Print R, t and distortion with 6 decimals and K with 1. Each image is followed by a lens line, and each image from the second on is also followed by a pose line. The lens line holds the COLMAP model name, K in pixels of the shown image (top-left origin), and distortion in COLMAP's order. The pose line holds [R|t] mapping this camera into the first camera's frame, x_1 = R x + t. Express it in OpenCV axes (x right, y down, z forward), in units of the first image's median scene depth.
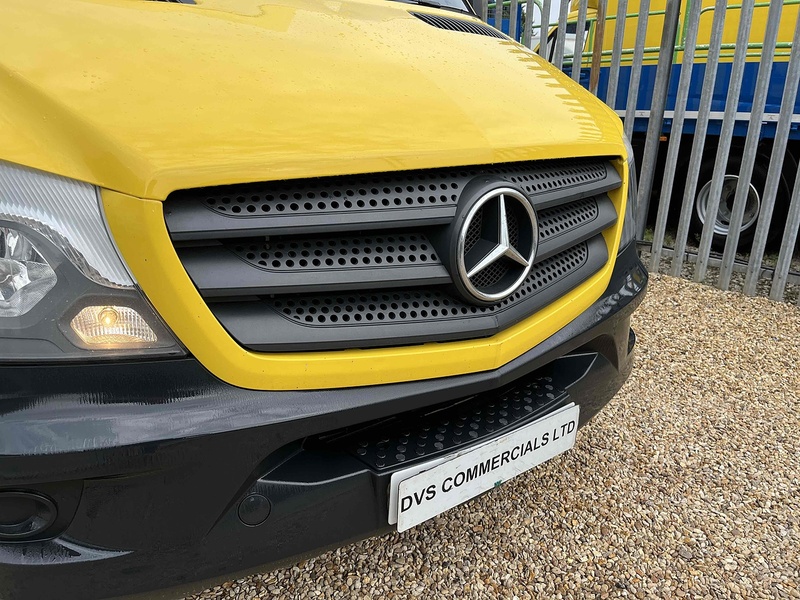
lens RADIAL K [[637.5, 0, 398.1], [0, 637.5, 301.1], [0, 0, 1]] dist [0.039083, -0.078938]
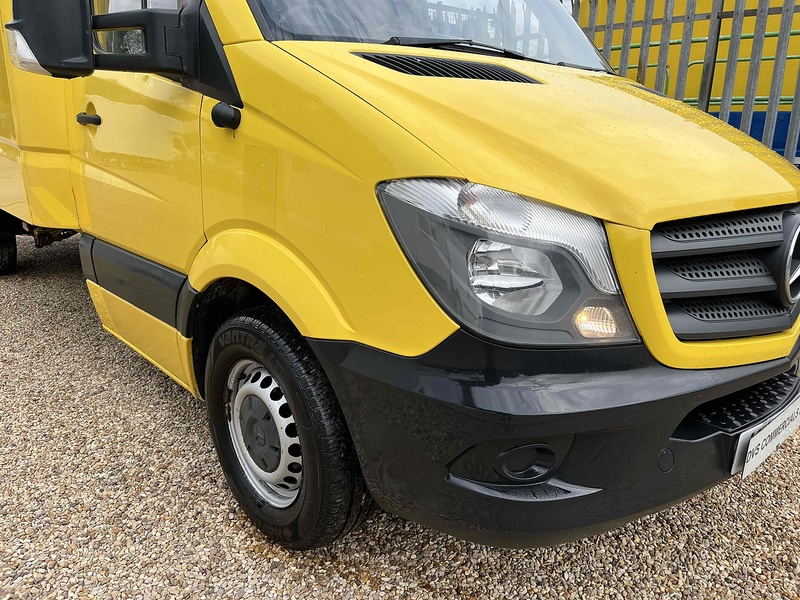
lens RADIAL K [[614.0, 0, 402.5], [0, 614.0, 300.8], [0, 0, 1]] dist [0.030720, -0.065543]
pose [[0.998042, -0.016087, 0.060441, -0.903014], [0.018911, 0.998742, -0.046442, 0.046770], [-0.059618, 0.047494, 0.997091, -0.284647]]
